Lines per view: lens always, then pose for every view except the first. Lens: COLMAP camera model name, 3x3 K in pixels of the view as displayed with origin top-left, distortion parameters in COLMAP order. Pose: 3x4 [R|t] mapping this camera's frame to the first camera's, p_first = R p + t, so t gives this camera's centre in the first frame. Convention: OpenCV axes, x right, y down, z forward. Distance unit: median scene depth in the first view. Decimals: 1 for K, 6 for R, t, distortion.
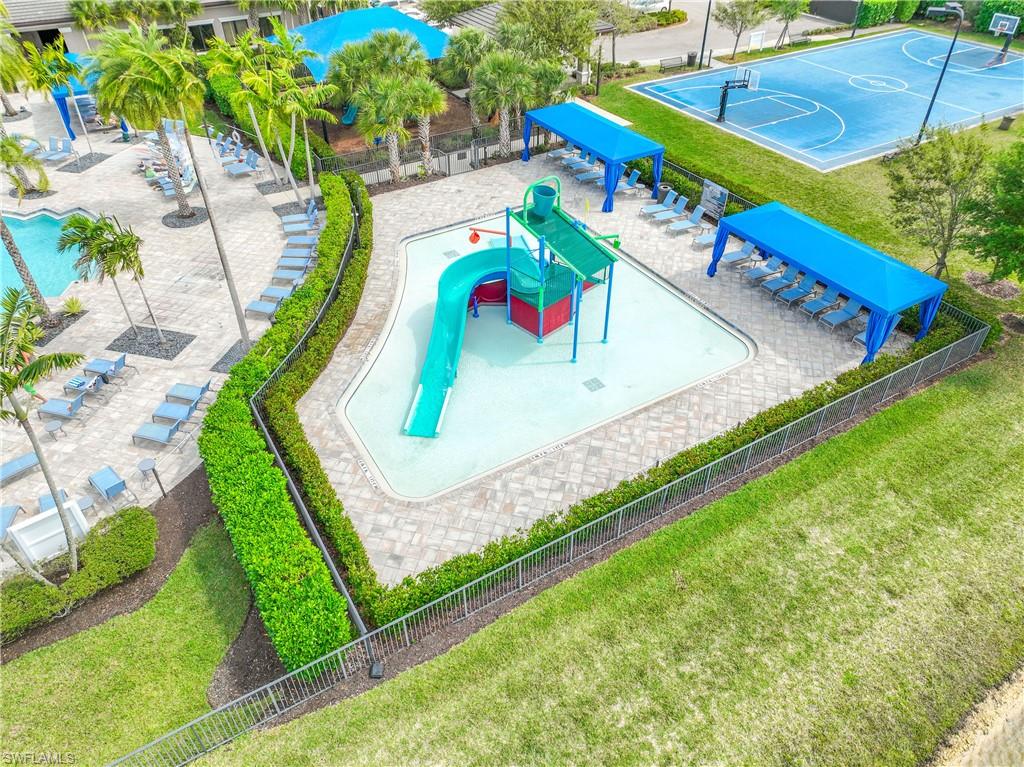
lens RADIAL K [[717.8, 0, 510.5], [0, 717.8, 385.7], [0, 0, 1]] dist [-0.013368, 0.028686]
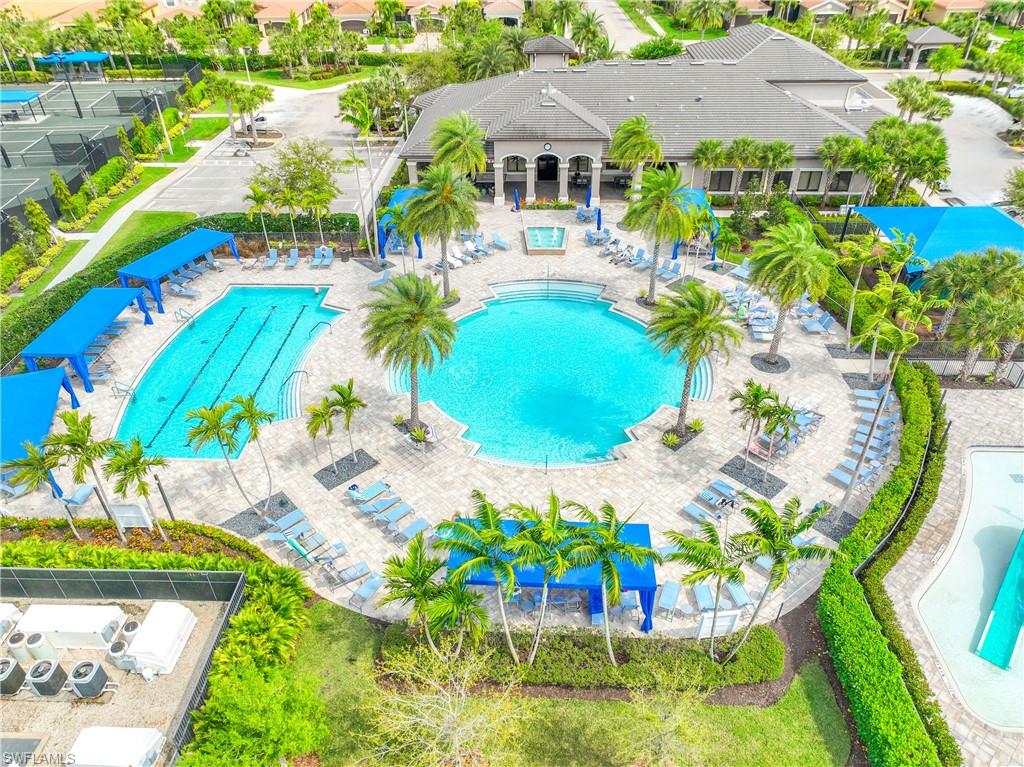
lens RADIAL K [[717.8, 0, 510.1], [0, 717.8, 382.7], [0, 0, 1]] dist [-0.013368, 0.028686]
pose [[0.837156, 0.311391, -0.449673, -0.267899], [-0.340101, 0.940218, 0.017921, -0.074820], [0.428371, 0.137932, 0.893013, -0.292881]]
